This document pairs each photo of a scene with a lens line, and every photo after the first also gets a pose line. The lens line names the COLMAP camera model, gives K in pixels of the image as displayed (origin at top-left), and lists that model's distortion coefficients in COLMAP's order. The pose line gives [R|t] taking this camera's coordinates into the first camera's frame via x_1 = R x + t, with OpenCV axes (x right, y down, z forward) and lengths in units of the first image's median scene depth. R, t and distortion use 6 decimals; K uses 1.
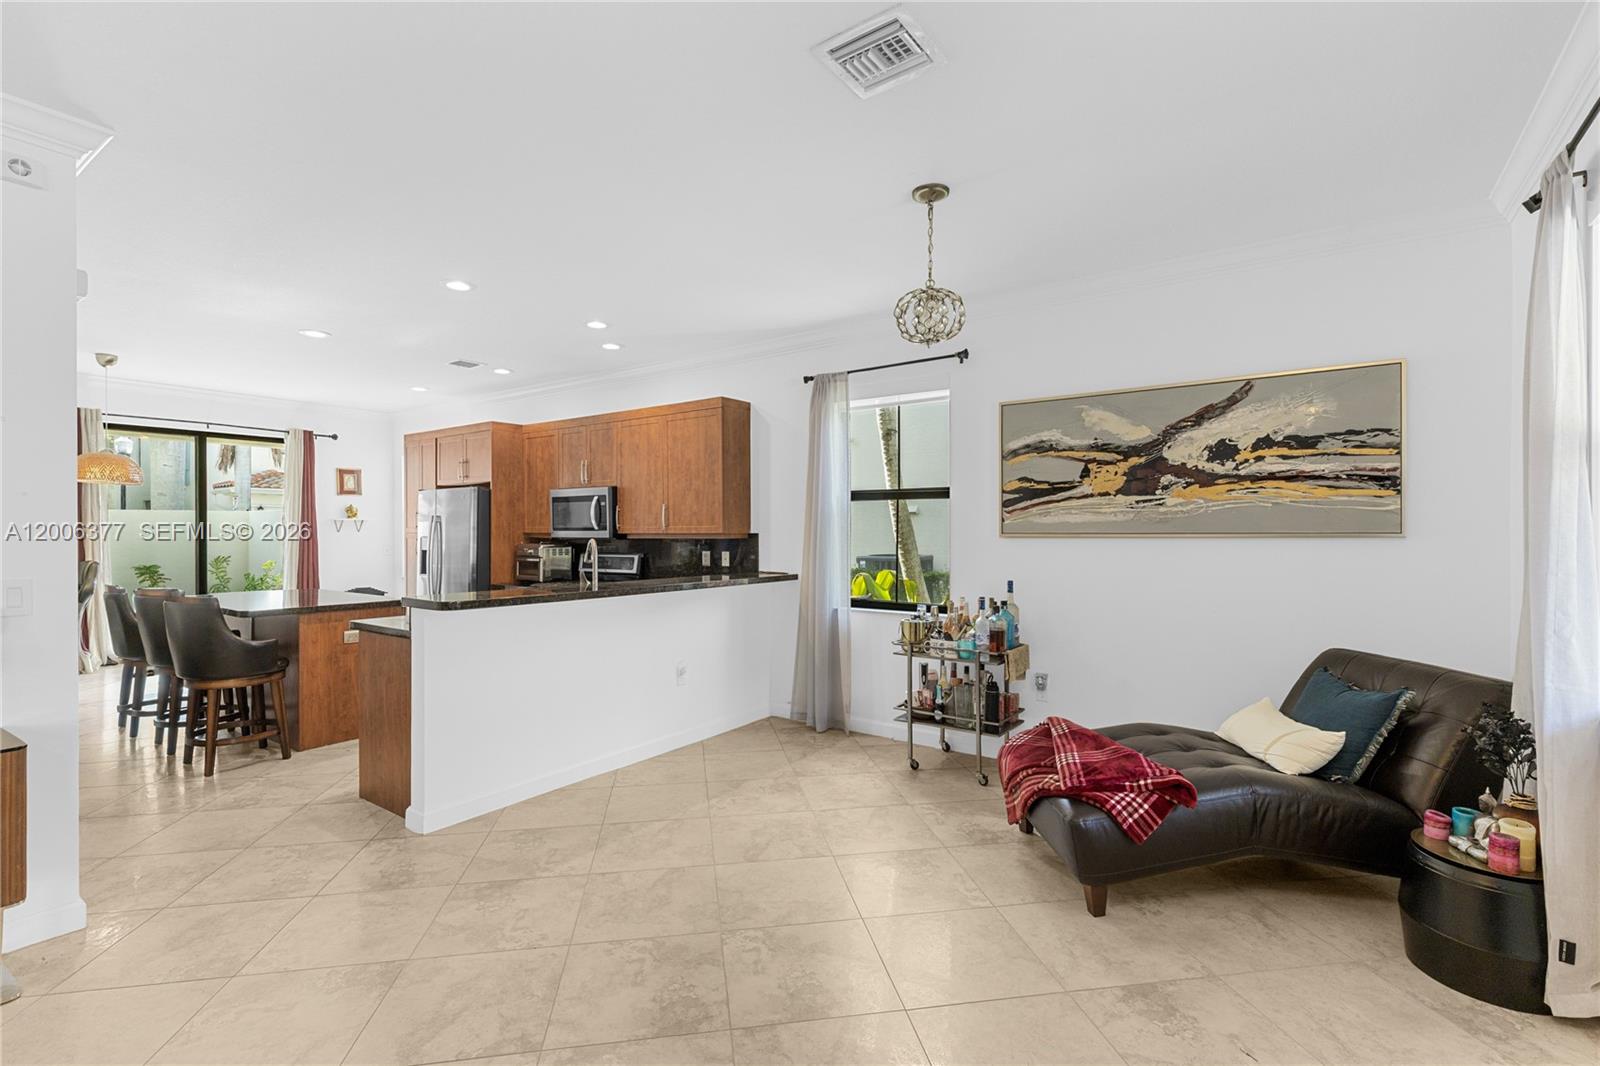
lens RADIAL K [[718.4, 0, 802.9], [0, 718.4, 522.6], [0, 0, 1]] dist [0.005700, -0.000705]
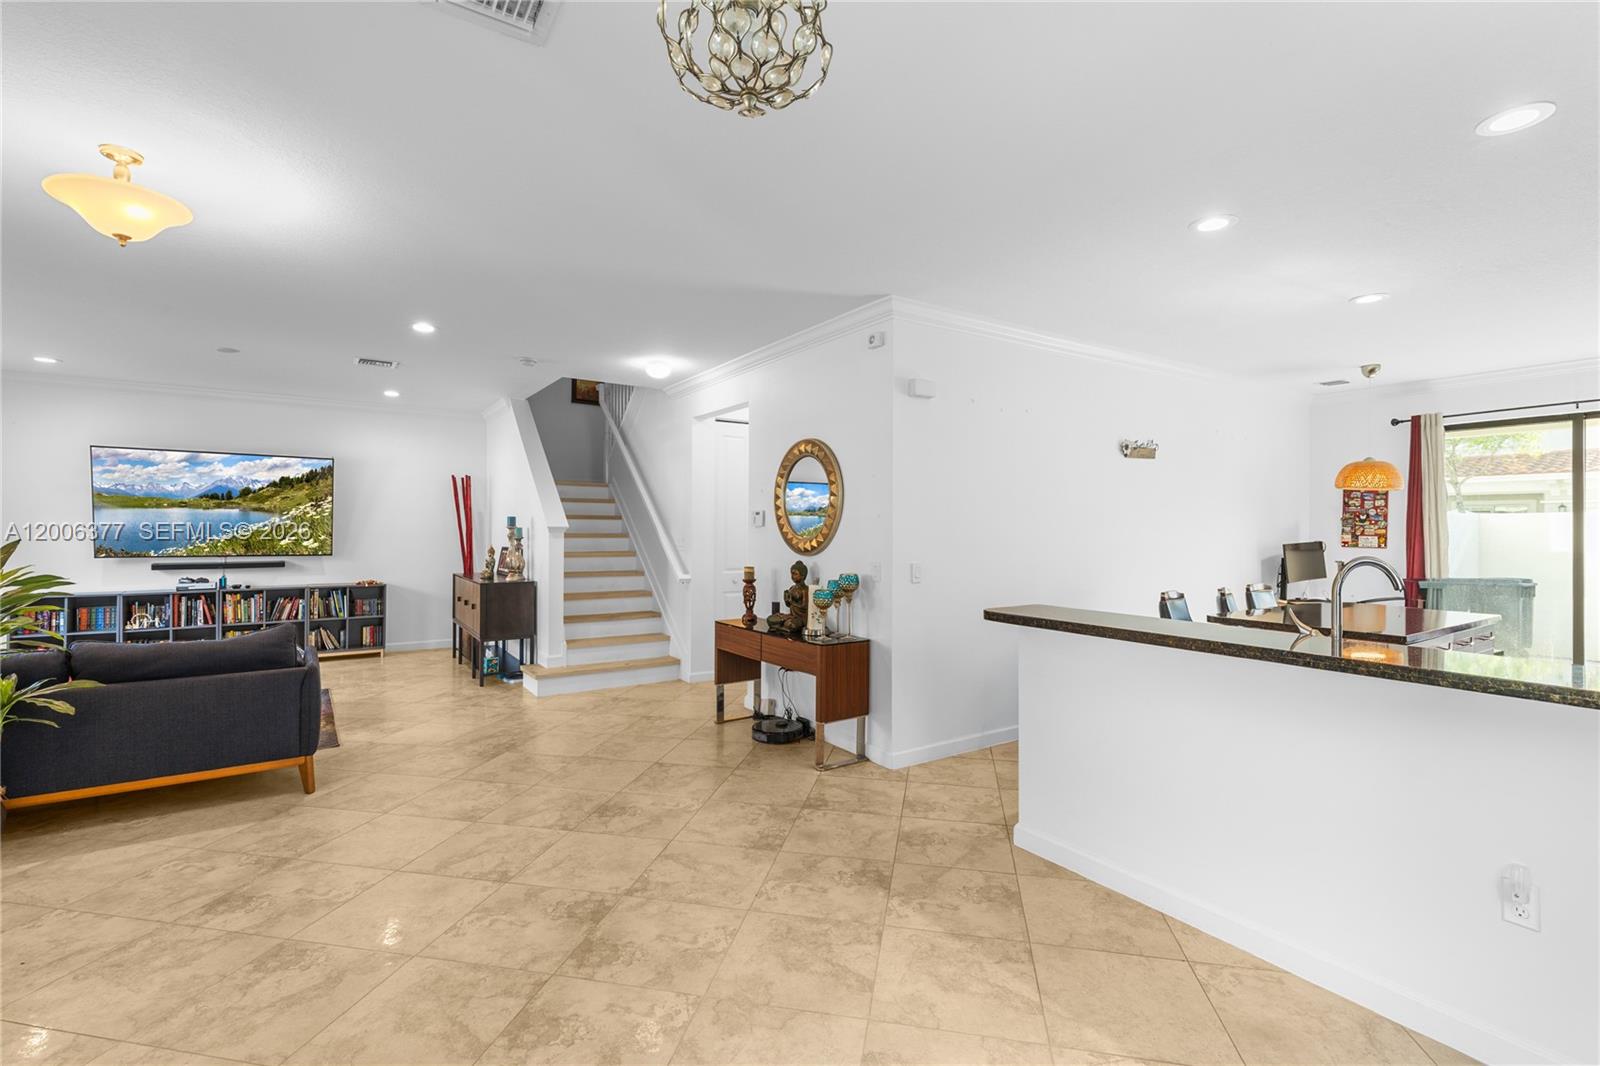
lens RADIAL K [[718.4, 0, 807.0], [0, 718.4, 530.7], [0, 0, 1]] dist [0.005700, -0.000705]
pose [[-0.357313, -0.000026, -0.933985, 0.388599], [0.007508, 0.999968, -0.002900, 0.000740], [0.933955, -0.008049, -0.357301, 0.841450]]
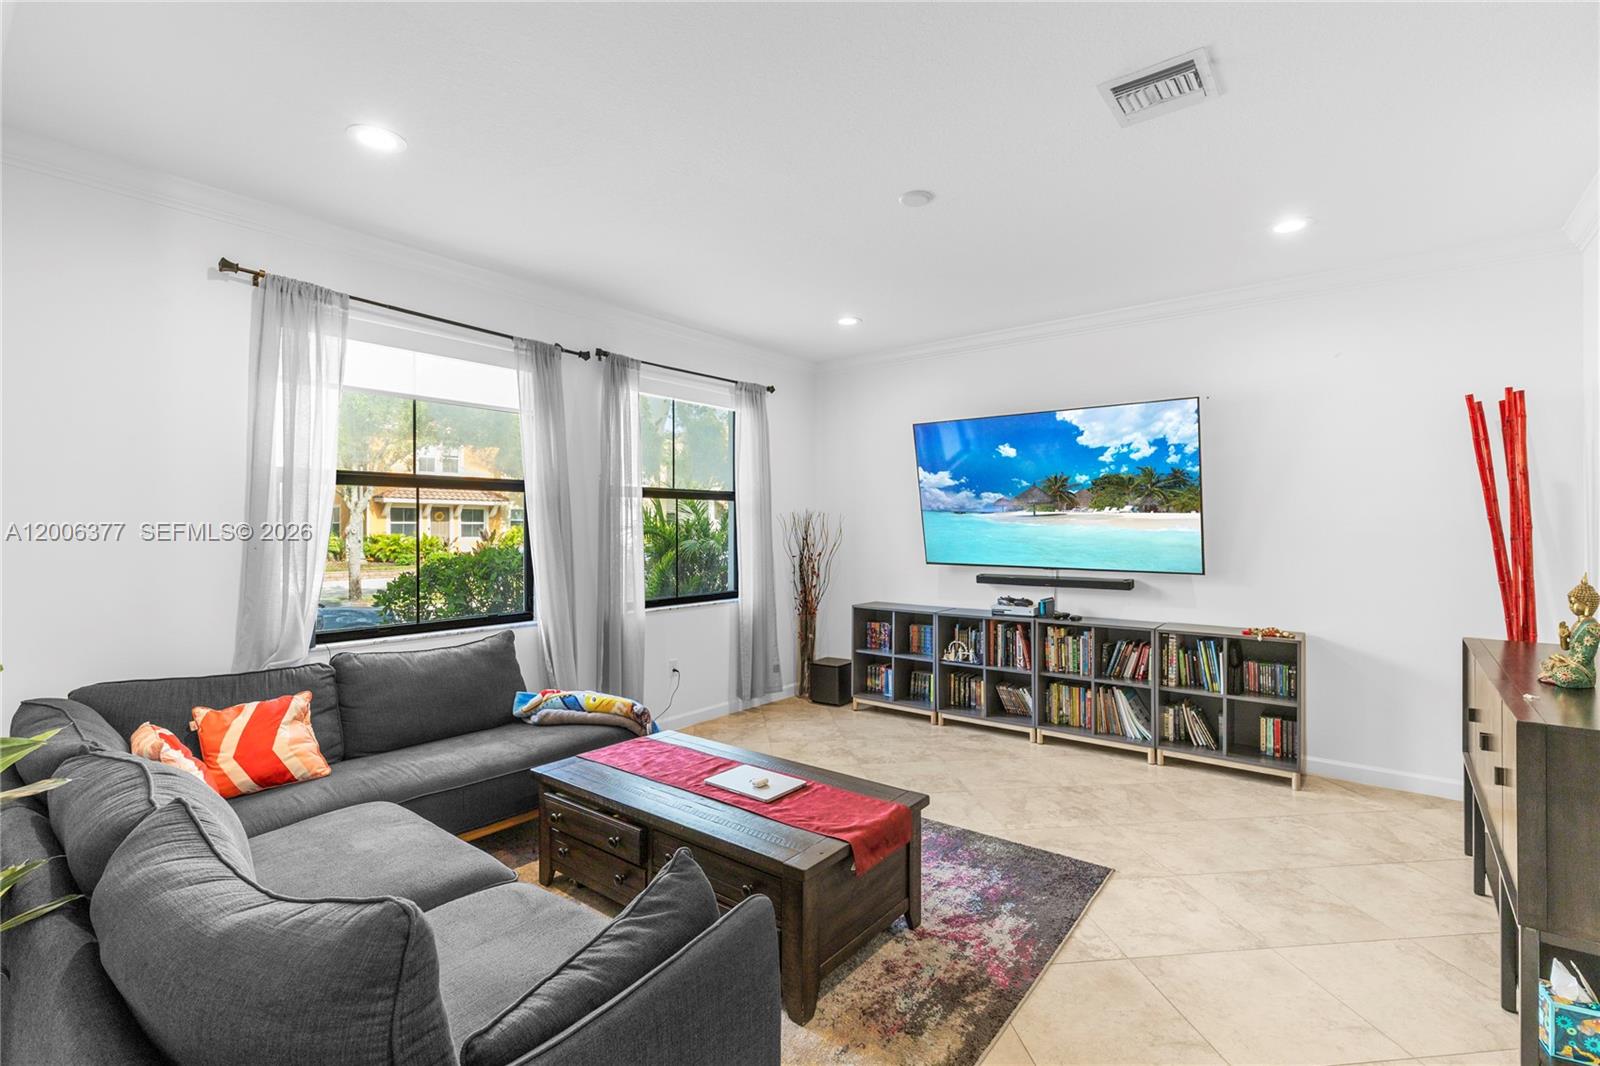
lens RADIAL K [[718.4, 0, 802.7], [0, 718.4, 525.4], [0, 0, 1]] dist [0.005700, -0.000705]
pose [[-0.998209, 0.002137, 0.059792, -0.392616], [0.001318, 0.999905, -0.013731, -0.006906], [-0.059815, -0.013628, -0.998116, 0.097655]]
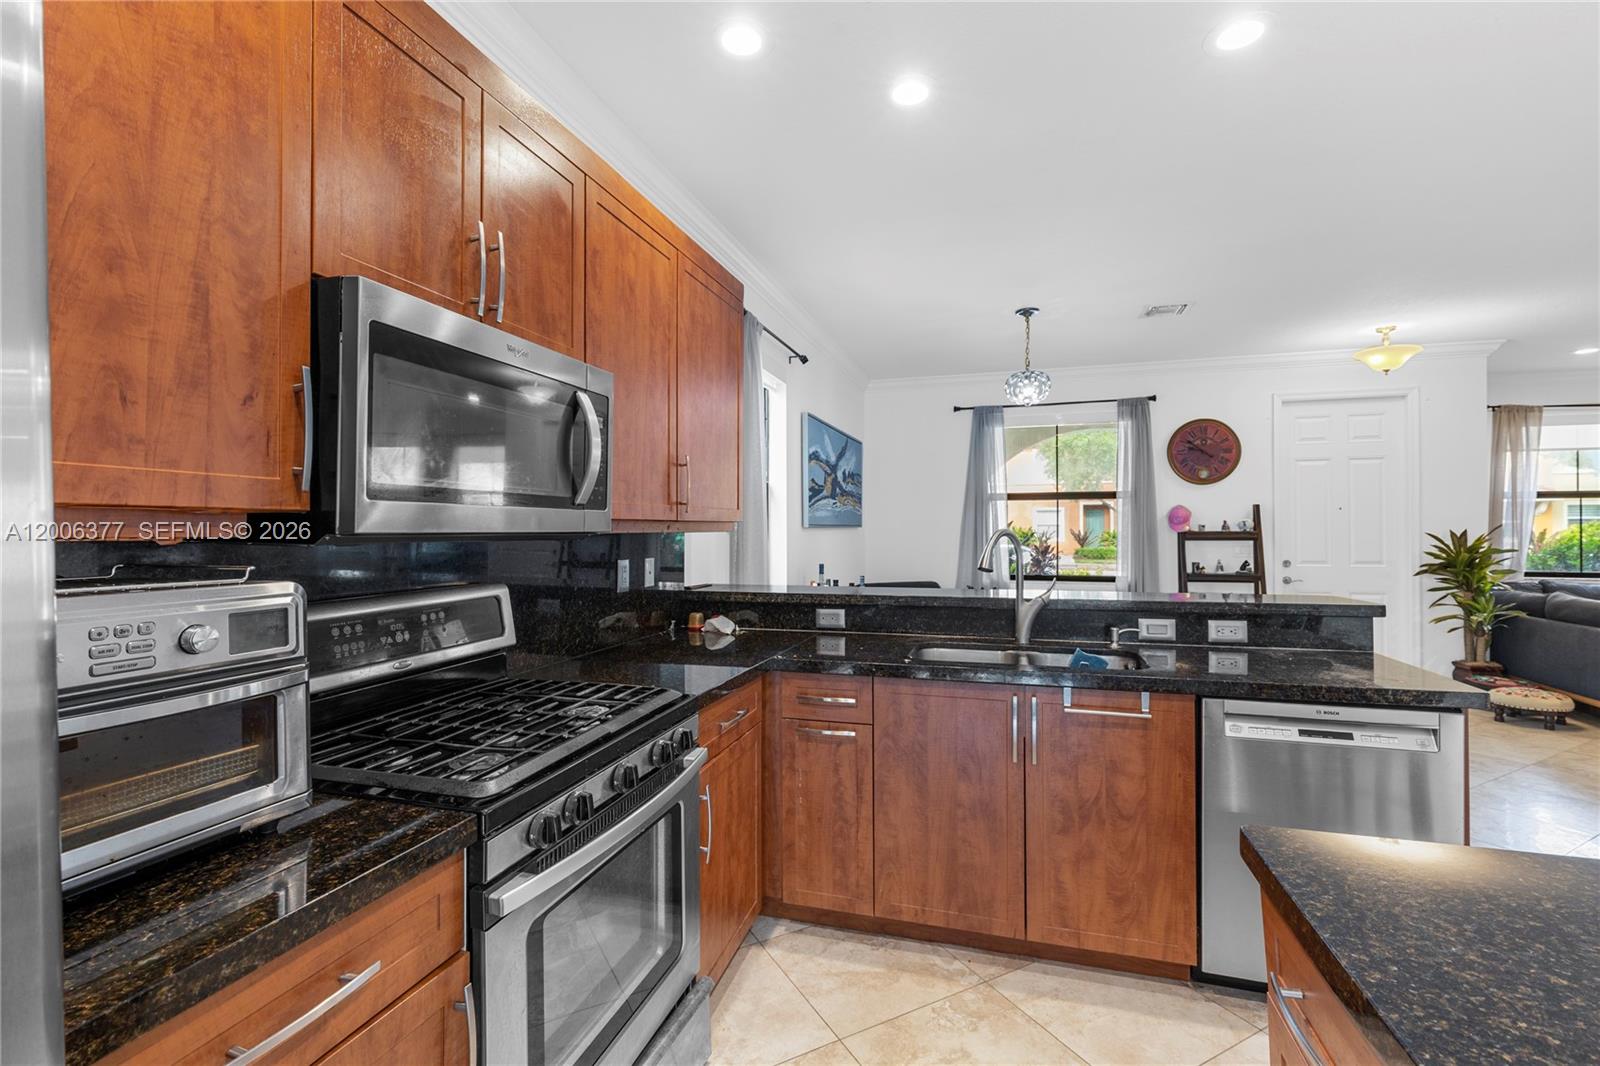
lens RADIAL K [[718.4, 0, 805.1], [0, 718.4, 519.8], [0, 0, 1]] dist [0.005700, -0.000705]
pose [[-0.323367, 0.013539, 0.946177, -0.834140], [-0.009638, 0.999799, -0.017600, 0.028216], [-0.946224, -0.014810, -0.323172, 1.408680]]
